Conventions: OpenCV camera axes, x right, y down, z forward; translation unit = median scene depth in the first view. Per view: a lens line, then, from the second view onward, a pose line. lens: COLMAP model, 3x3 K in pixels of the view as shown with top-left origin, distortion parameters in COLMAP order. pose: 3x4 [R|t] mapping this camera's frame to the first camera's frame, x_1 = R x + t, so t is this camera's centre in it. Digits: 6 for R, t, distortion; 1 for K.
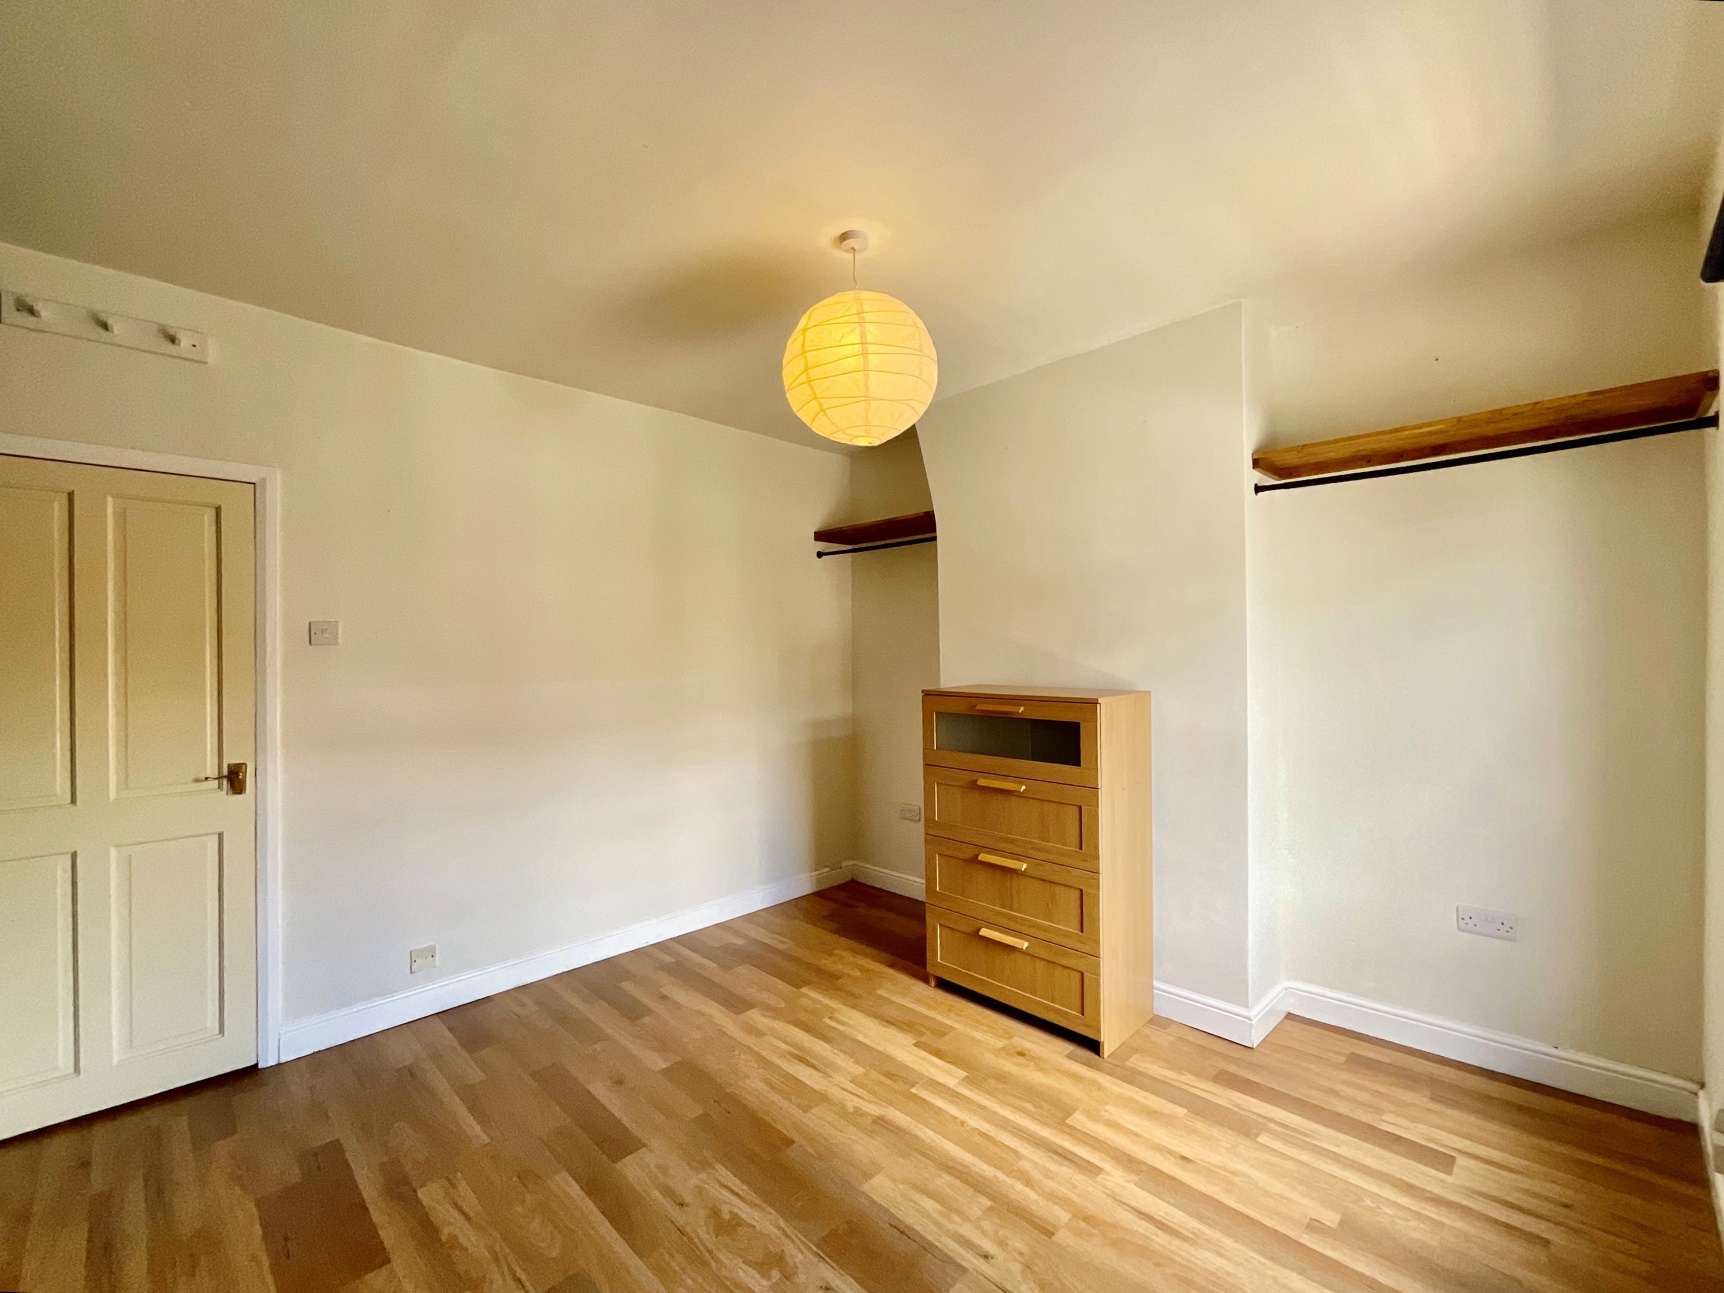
lens RADIAL K [[730.5, 0, 859.4], [0, 730.5, 649.4], [0, 0, 1]] dist [-0.017088, 0.008962]
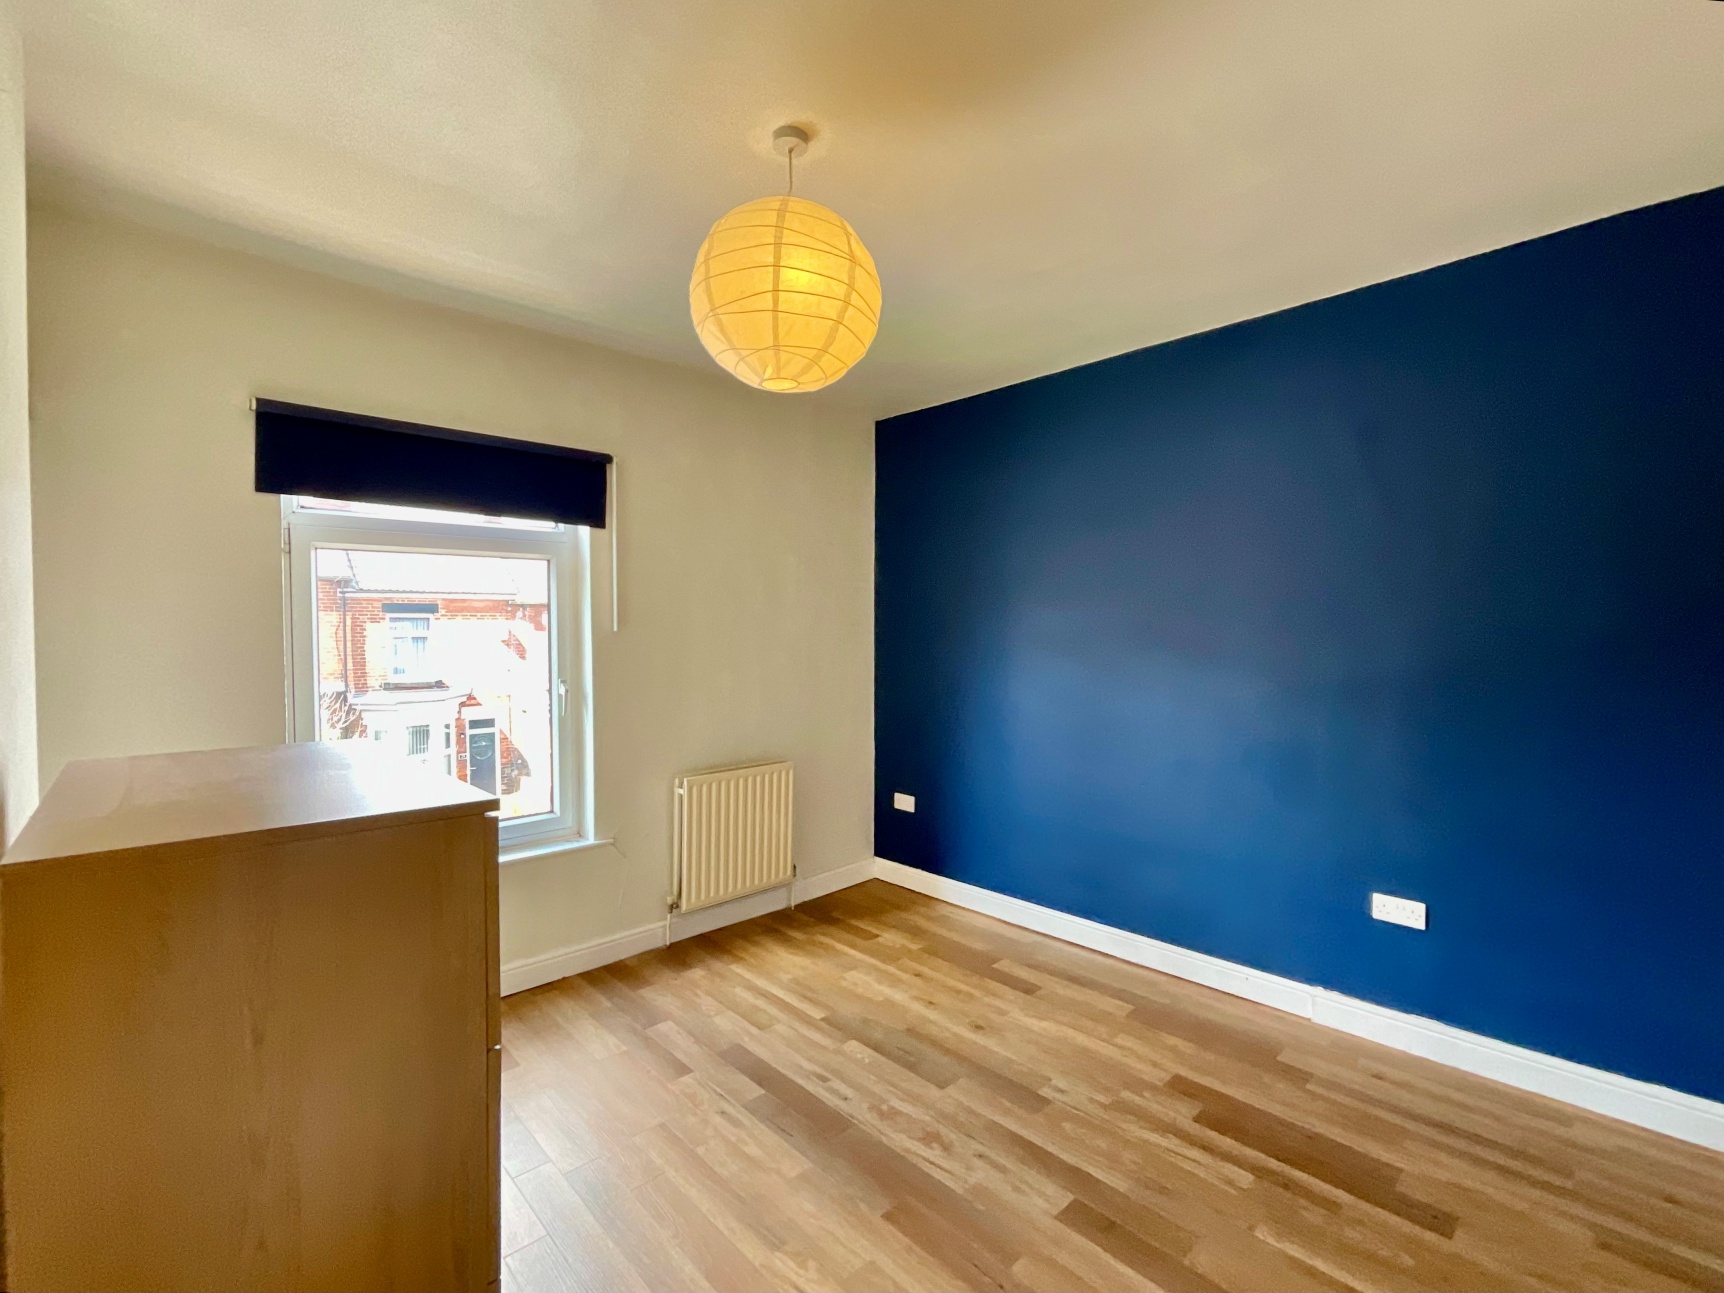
lens RADIAL K [[769.0, 0, 871.9], [0, 769.0, 657.7], [0, 0, 1]] dist [0.001198, 0.000834]
pose [[-0.999559, 0.019430, 0.022456, -0.105707], [0.020265, 0.999088, 0.037581, -0.016121], [-0.021705, 0.038020, -0.999041, 1.791958]]
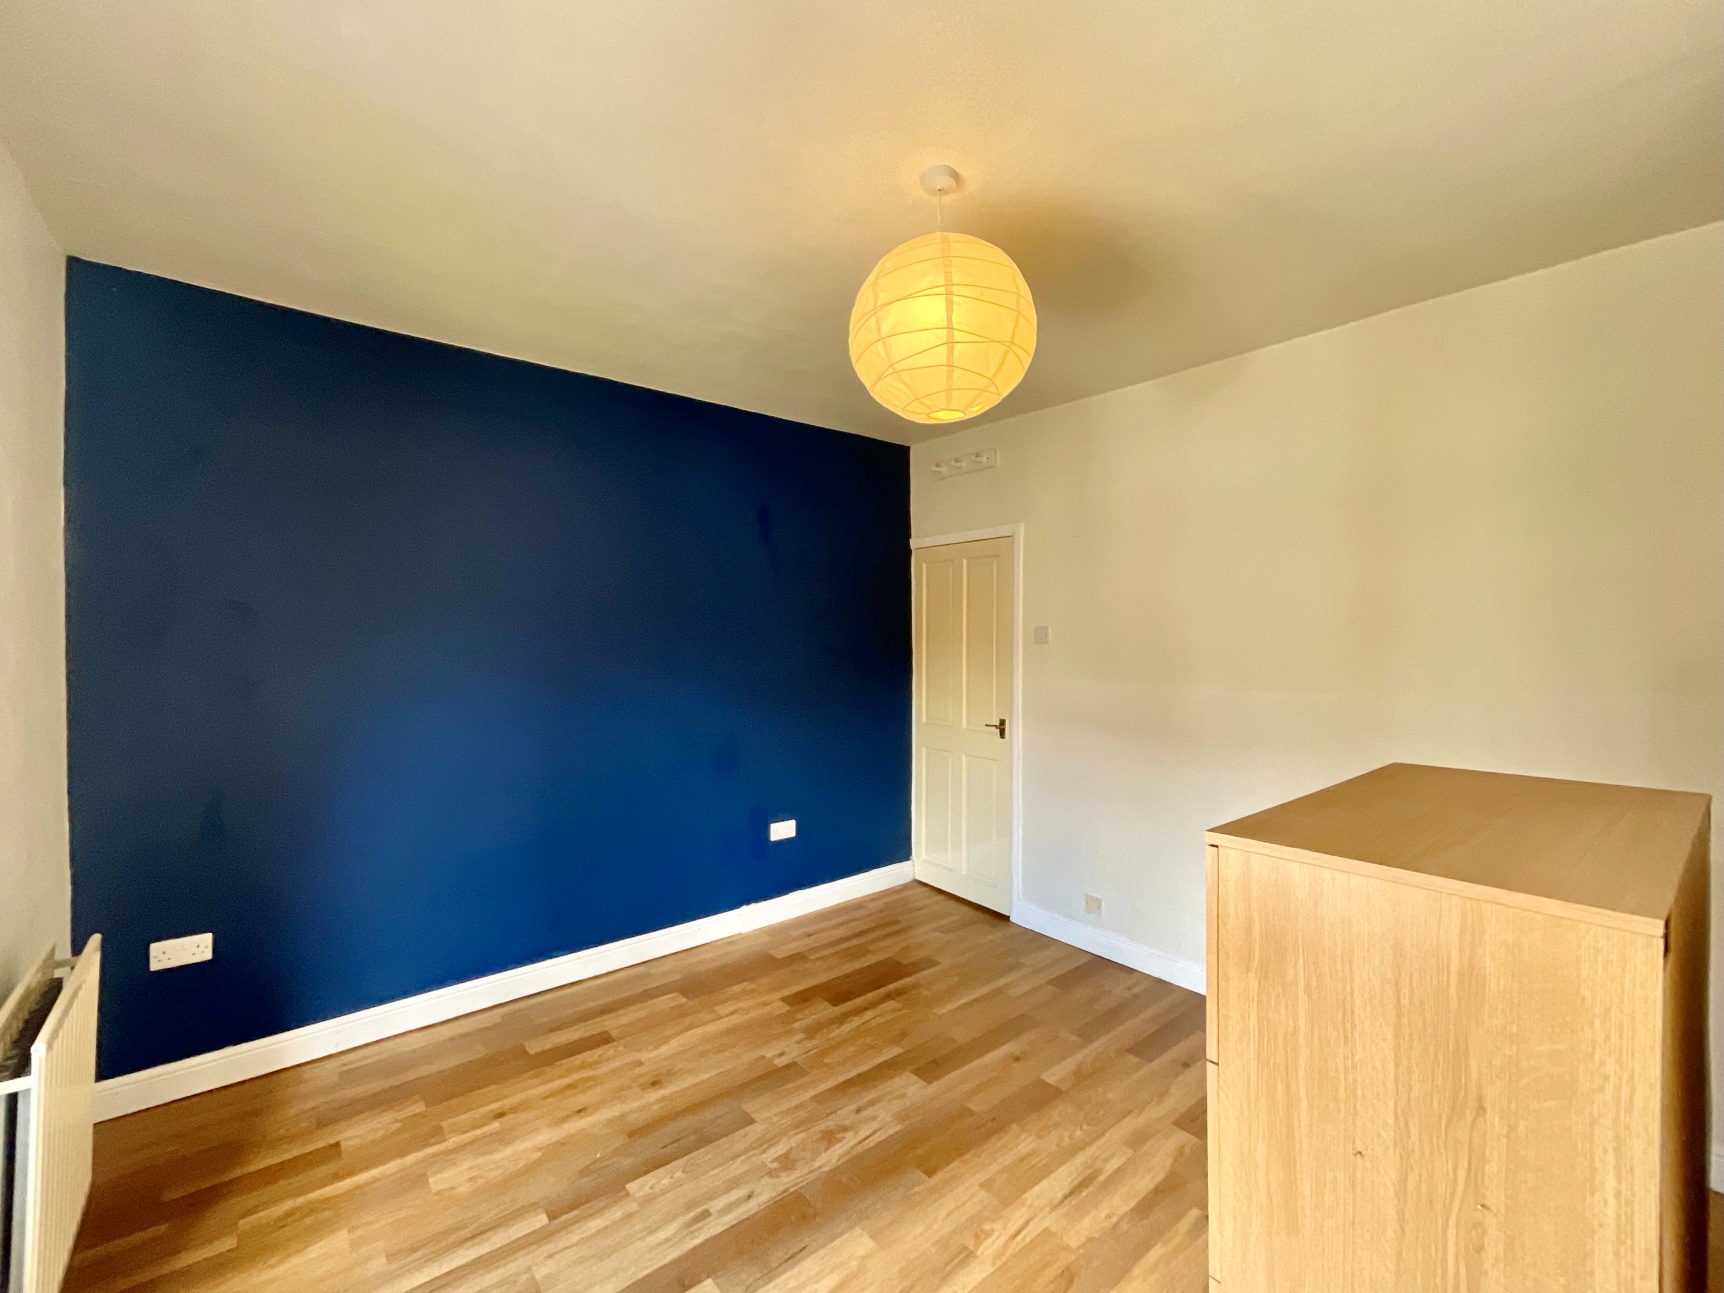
lens RADIAL K [[730.5, 0, 859.4], [0, 730.5, 649.4], [0, 0, 1]] dist [-0.017088, 0.008962]
pose [[-0.102289, 0.029995, -0.994302, 0.812410], [0.004563, 0.999549, 0.029684, -0.045865], [0.994744, -0.001501, -0.102379, 0.956667]]
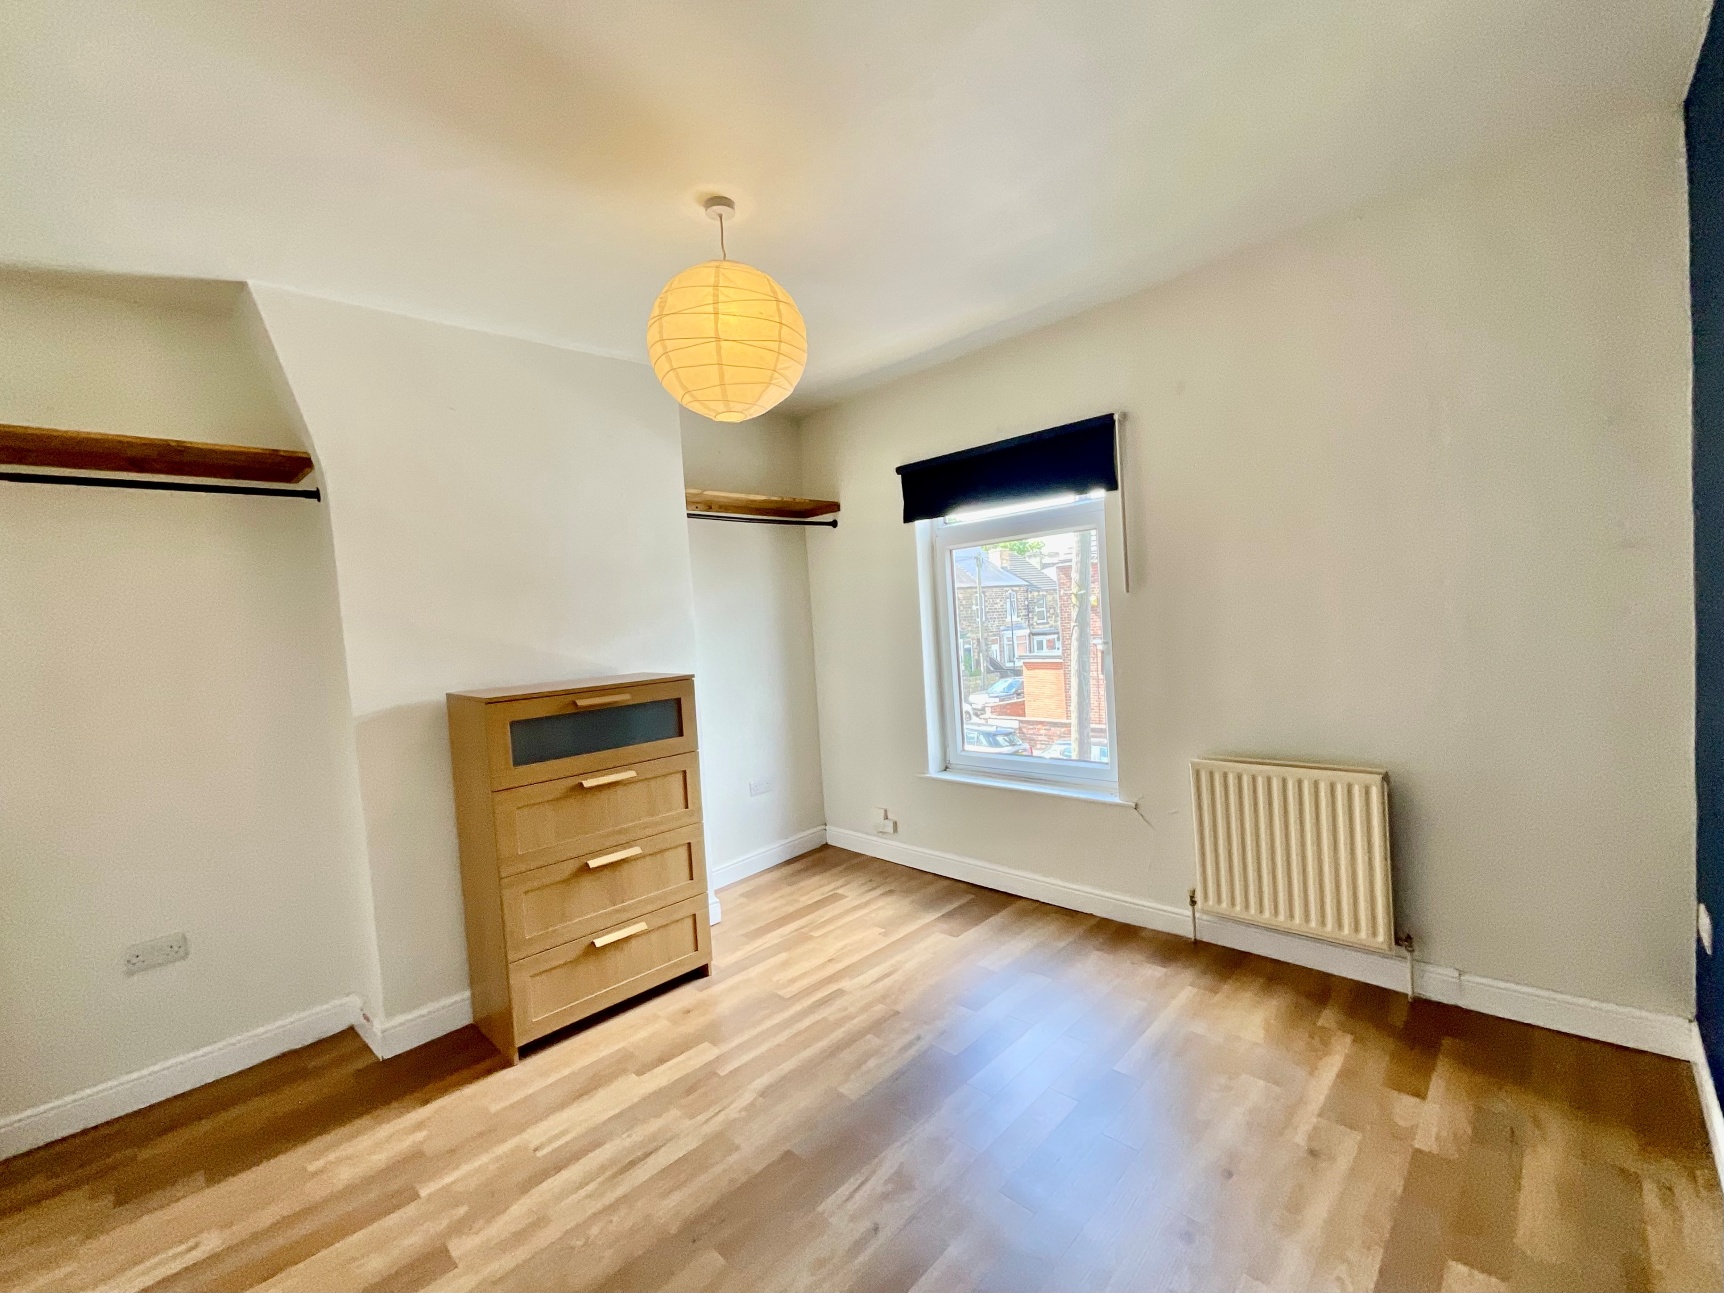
lens RADIAL K [[730.5, 0, 859.4], [0, 730.5, 649.4], [0, 0, 1]] dist [-0.017088, 0.008962]
pose [[-0.017198, -0.032724, 0.999316, -0.959547], [0.065751, 0.997264, 0.033789, 0.005172], [-0.997688, 0.066287, -0.015000, 0.835332]]
